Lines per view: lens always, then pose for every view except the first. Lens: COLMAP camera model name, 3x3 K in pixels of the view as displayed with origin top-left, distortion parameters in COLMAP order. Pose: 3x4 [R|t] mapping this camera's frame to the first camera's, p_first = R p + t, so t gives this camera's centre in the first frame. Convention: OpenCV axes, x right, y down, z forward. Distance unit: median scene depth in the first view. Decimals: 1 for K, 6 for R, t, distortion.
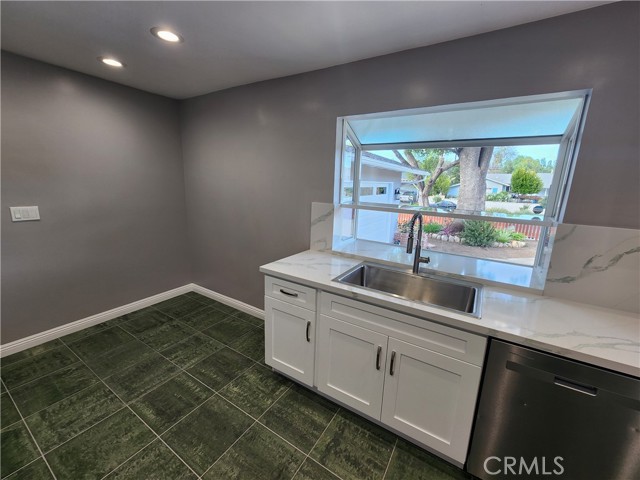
lens RADIAL K [[262.4, 0, 321.4], [0, 262.4, 237.7], [0, 0, 1]] dist [0.001687, -0.000753]
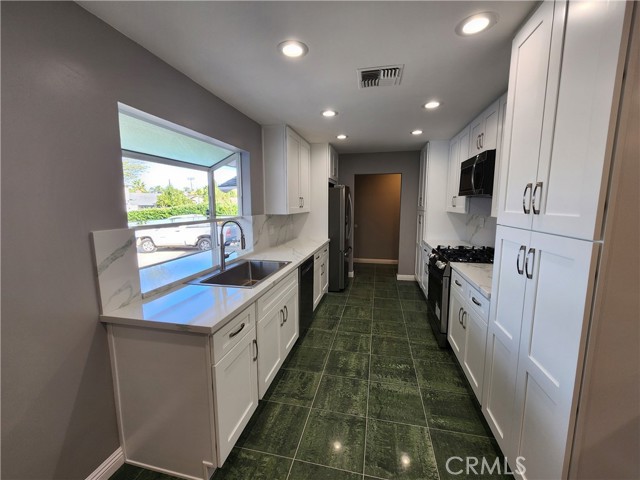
lens RADIAL K [[262.4, 0, 321.5], [0, 262.4, 237.6], [0, 0, 1]] dist [0.001687, -0.000753]
pose [[-0.332306, -0.157475, 0.929933, -0.888793], [0.188695, 0.954930, 0.229137, -0.196141], [-0.924103, 0.251617, -0.287614, 0.873774]]
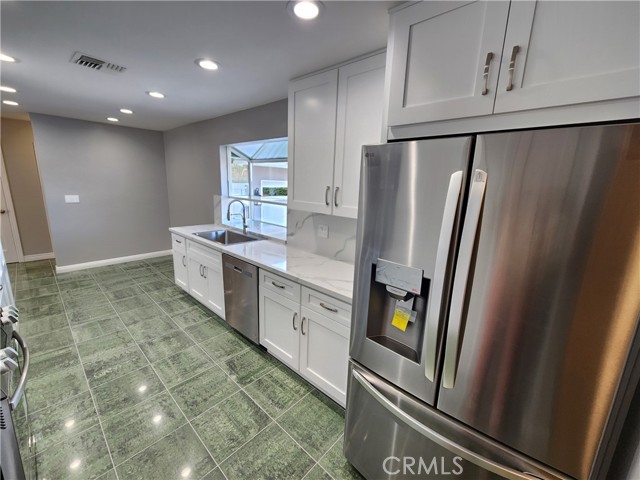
lens RADIAL K [[262.4, 0, 320.7], [0, 262.4, 238.1], [0, 0, 1]] dist [0.001687, -0.000753]
pose [[0.983579, 0.038992, -0.176218, 1.161514], [-0.039872, 0.999204, -0.001455, 0.142145], [0.176021, 0.008457, 0.984350, -0.654274]]
